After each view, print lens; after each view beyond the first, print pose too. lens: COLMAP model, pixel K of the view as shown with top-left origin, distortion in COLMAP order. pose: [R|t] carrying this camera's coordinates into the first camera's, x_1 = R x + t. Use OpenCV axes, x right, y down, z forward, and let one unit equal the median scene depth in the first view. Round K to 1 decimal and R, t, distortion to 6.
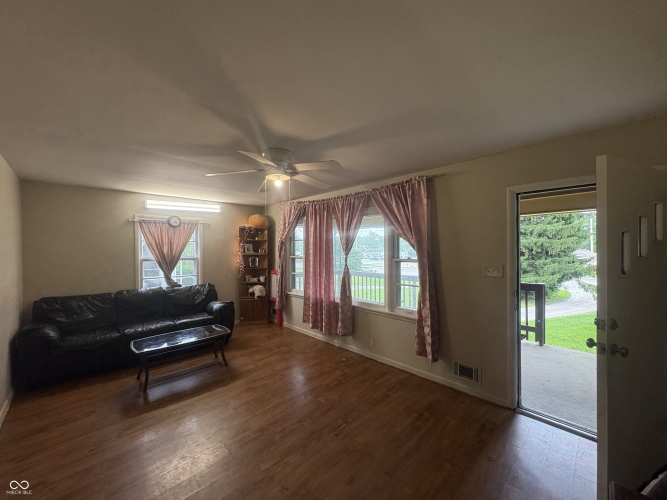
lens RADIAL K [[265.2, 0, 333.1], [0, 265.2, 250.6], [0, 0, 1]] dist [-0.000071, -0.000285]
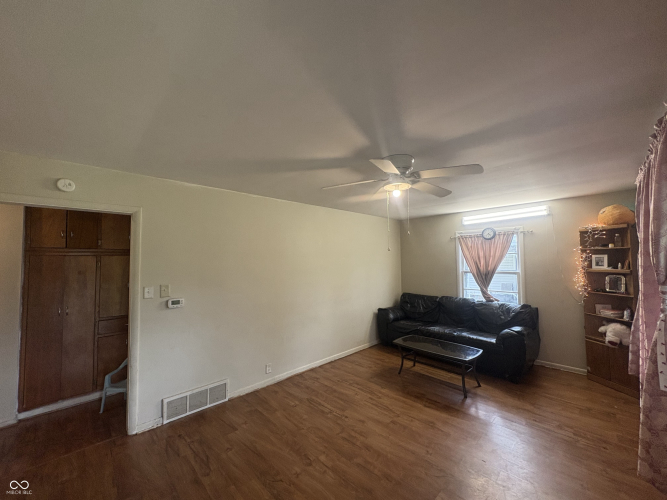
lens RADIAL K [[265.2, 0, 331.6], [0, 265.2, 252.6], [0, 0, 1]] dist [-0.000071, -0.000285]
pose [[-0.002640, -0.024326, -0.999701, 0.357395], [-0.000519, 0.999704, -0.024325, -0.016263], [0.999996, 0.000454, -0.002652, 0.412725]]
